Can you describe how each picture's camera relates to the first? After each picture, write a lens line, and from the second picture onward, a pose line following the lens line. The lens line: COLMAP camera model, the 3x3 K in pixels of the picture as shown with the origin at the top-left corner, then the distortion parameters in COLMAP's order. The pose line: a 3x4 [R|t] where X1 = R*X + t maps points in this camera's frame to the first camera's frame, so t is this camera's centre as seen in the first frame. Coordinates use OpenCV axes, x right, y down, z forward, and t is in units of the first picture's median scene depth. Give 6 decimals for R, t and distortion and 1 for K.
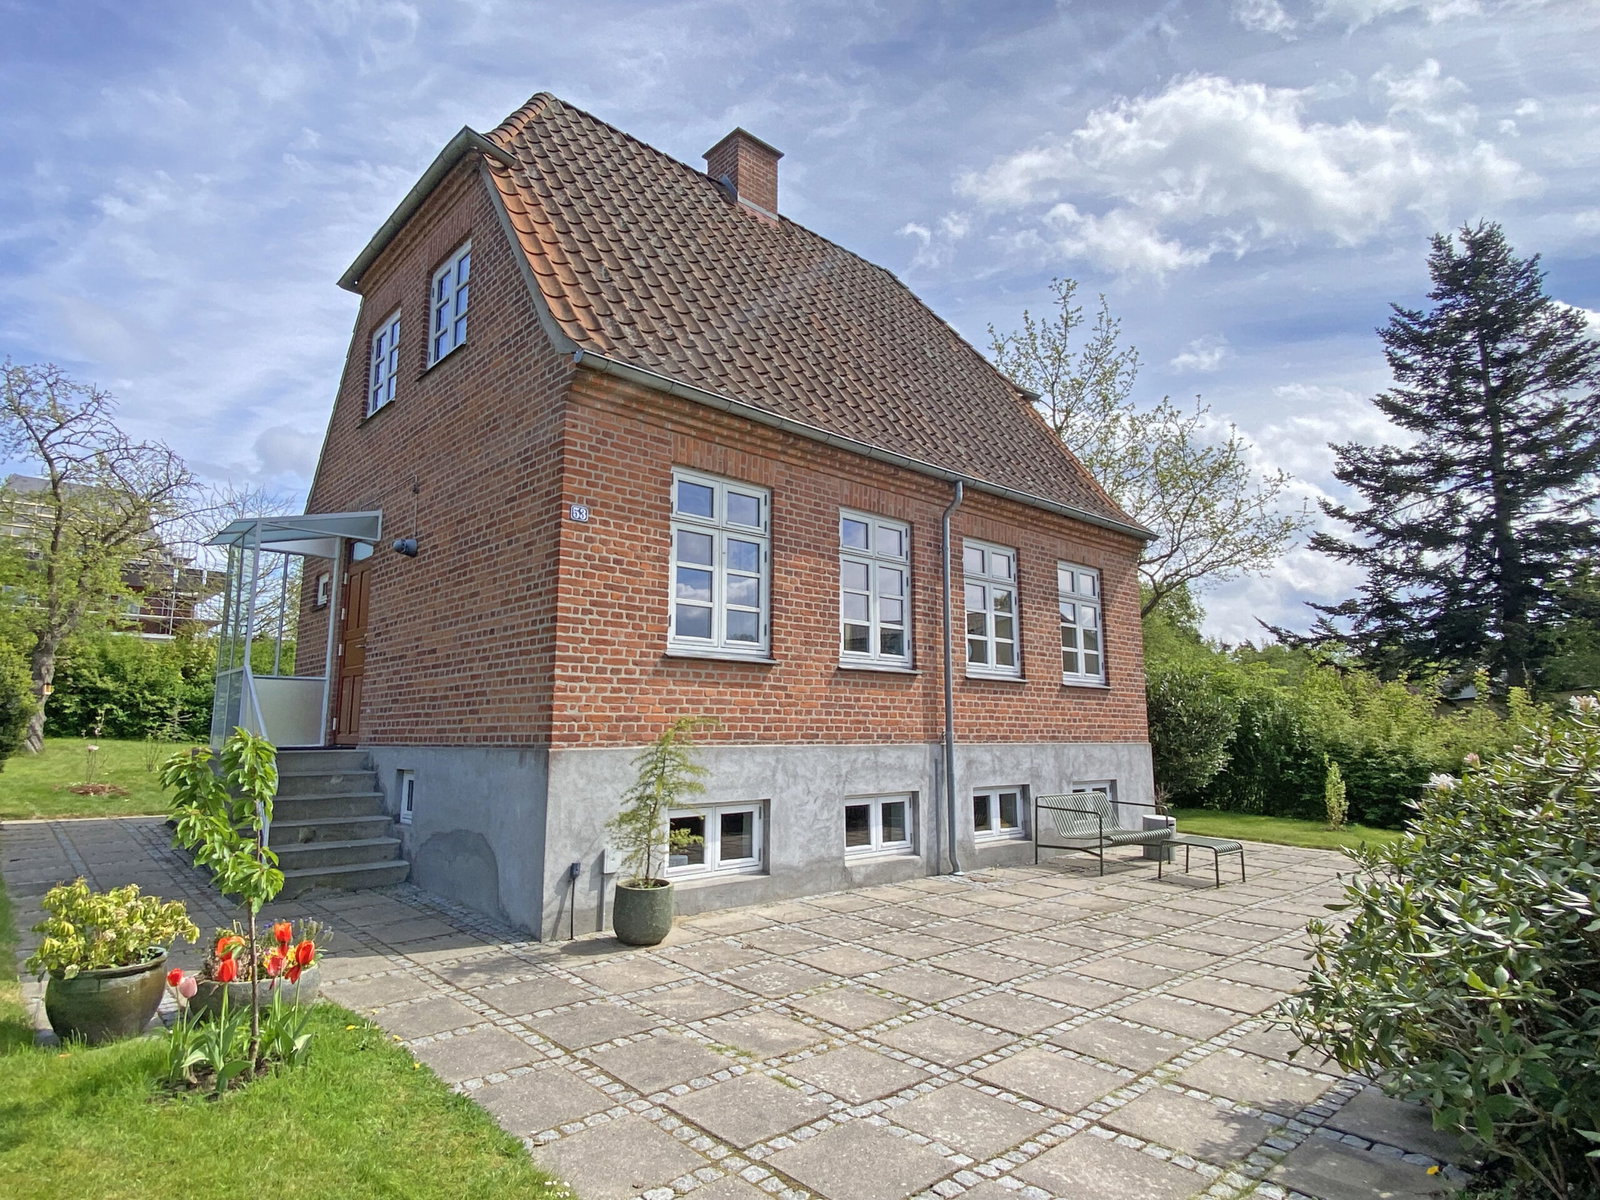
lens RADIAL K [[876.3, 0, 800.0], [0, 876.3, 600.0], [0, 0, 1]] dist [0.055524, -0.060173]
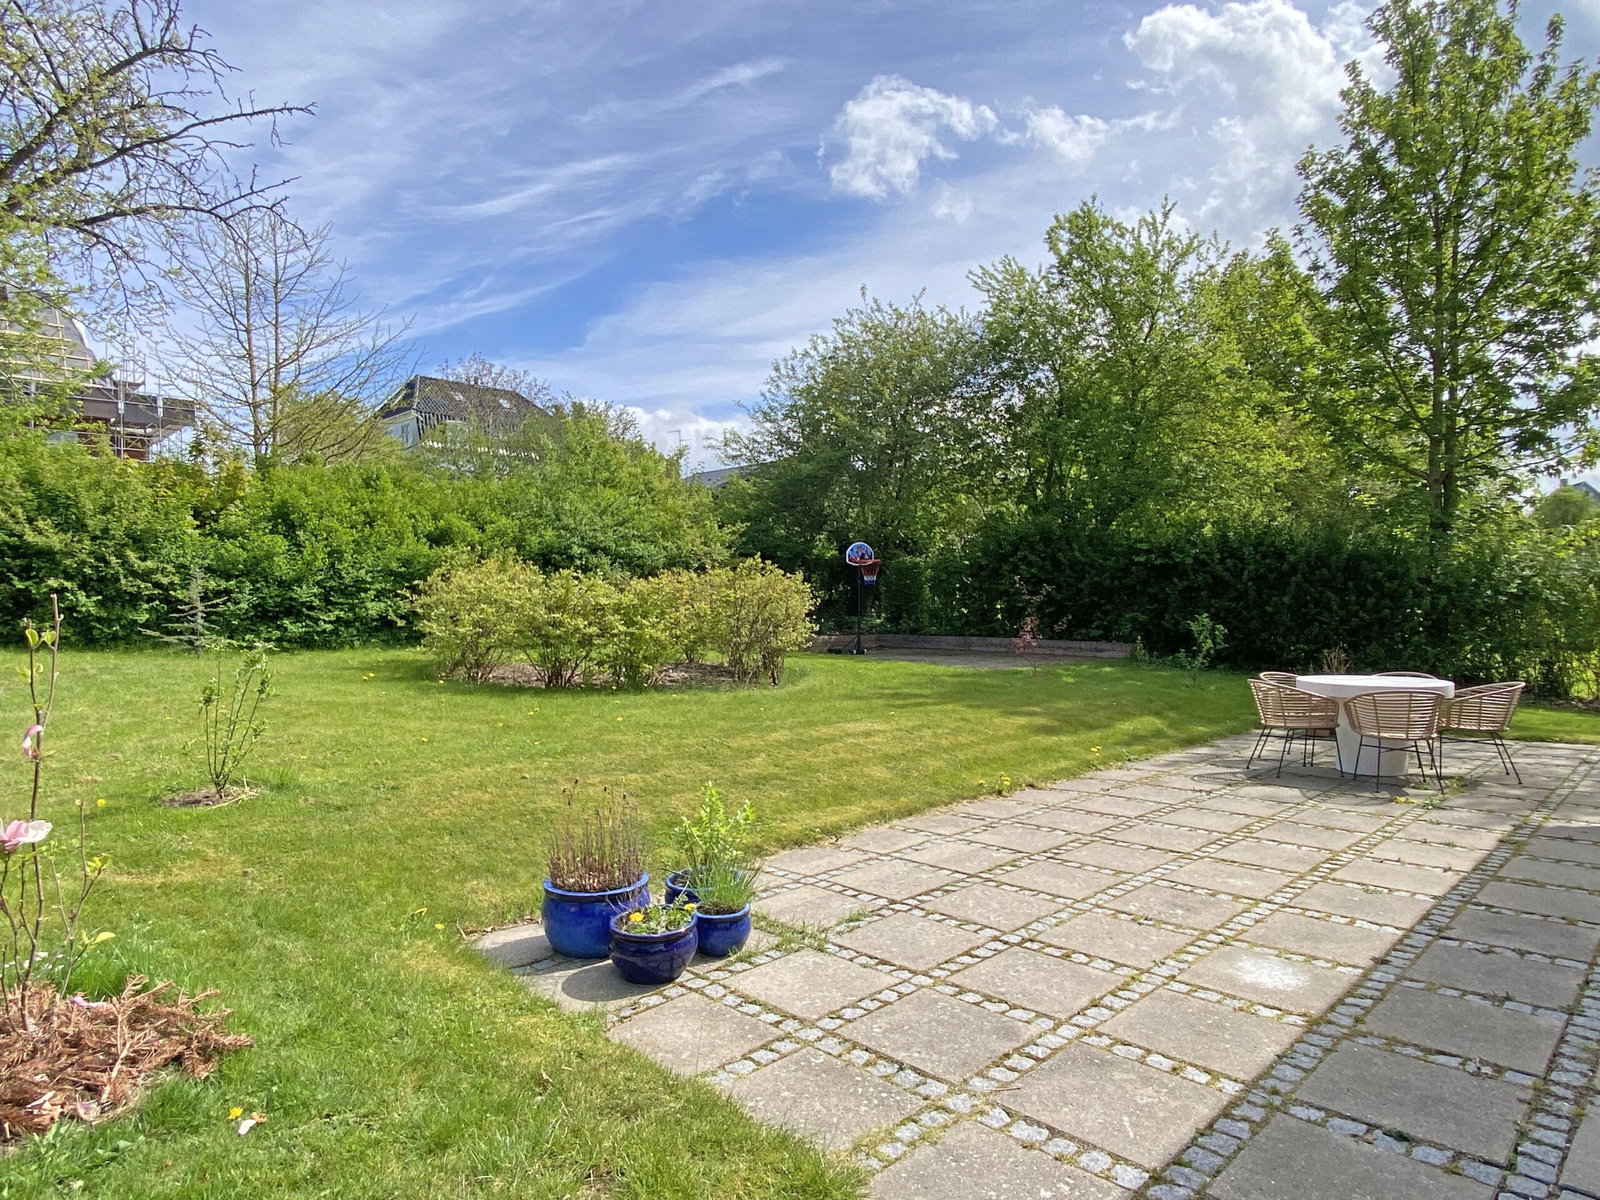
lens RADIAL K [[928.9, 0, 800.0], [0, 928.9, 600.0], [0, 0, 1]] dist [0.019504, -0.022932]
pose [[0.999782, -0.010561, 0.018010, -0.784772], [0.007712, 0.988432, 0.151466, 0.112578], [-0.019401, -0.151294, 0.988298, 0.999441]]
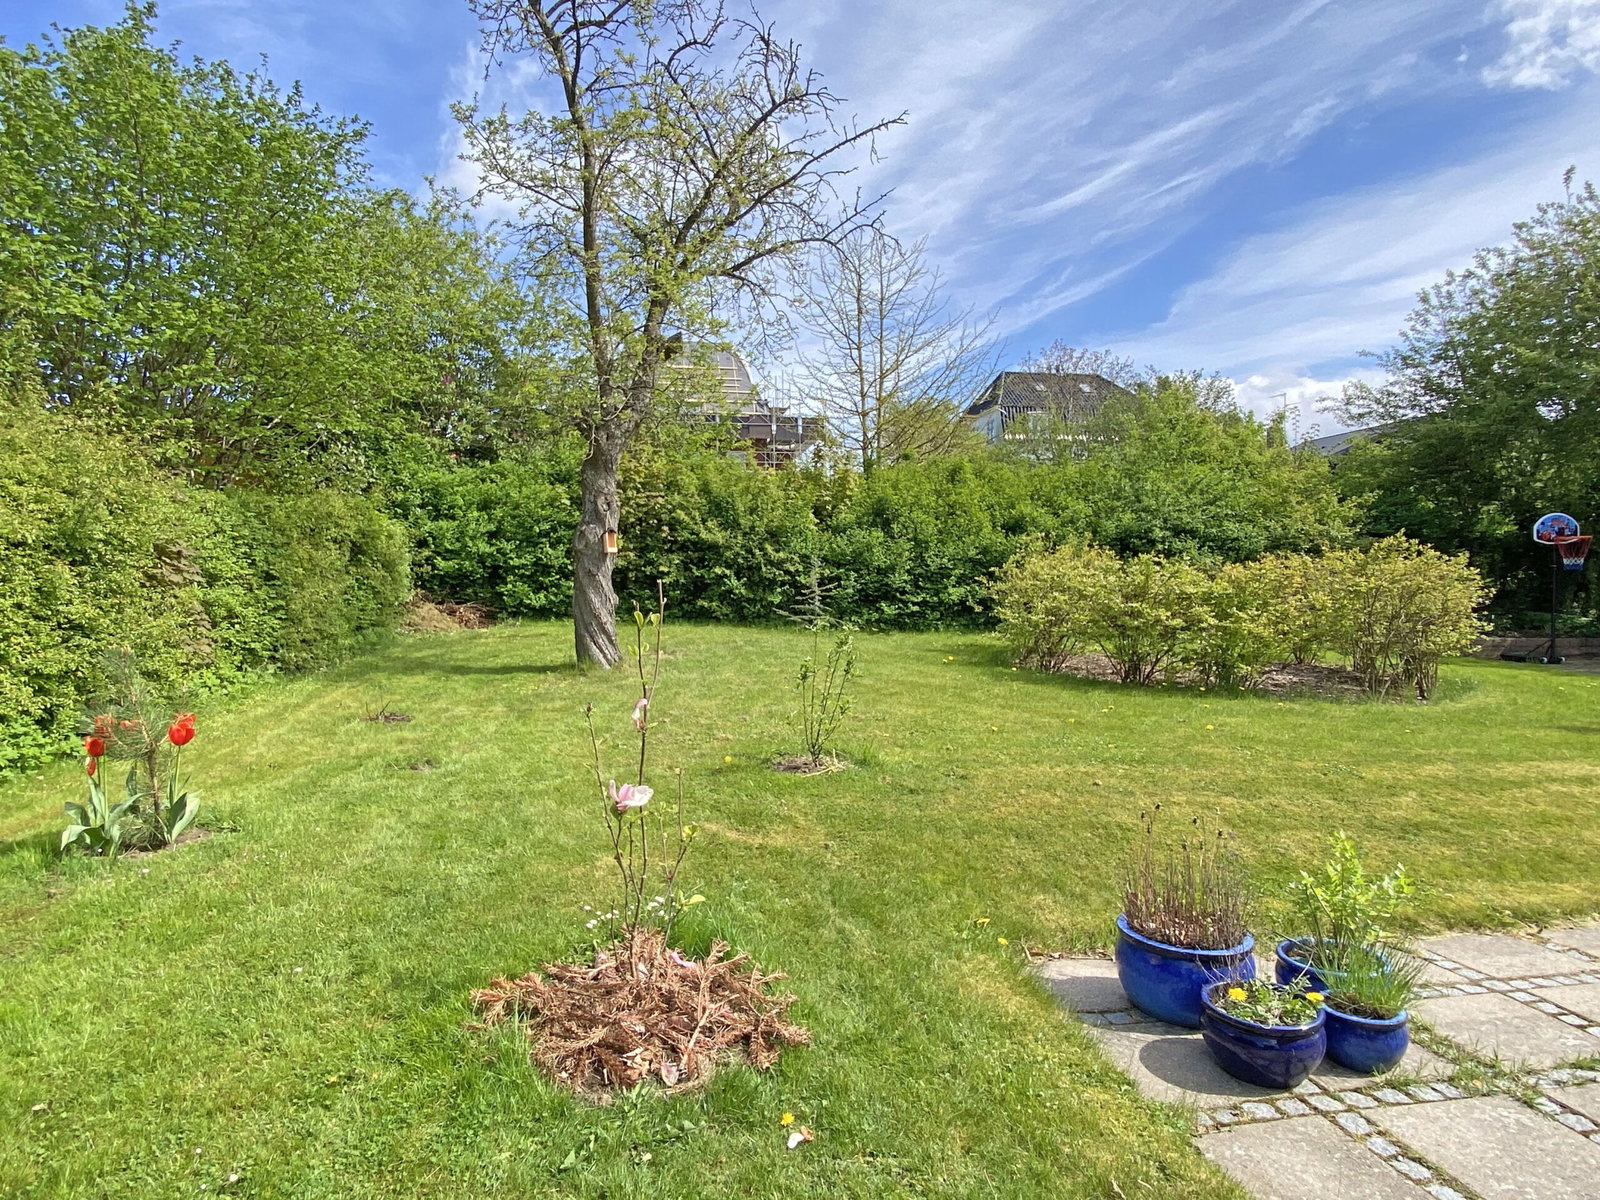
lens RADIAL K [[917.5, 0, 797.3], [0, 917.5, 607.0], [0, 0, 1]] dist [0.019013, -0.023981]
pose [[0.832007, 0.009505, -0.554684, -0.799538], [0.084619, 0.985979, 0.143821, 0.120666], [0.548274, -0.166597, 0.819537, 1.053016]]
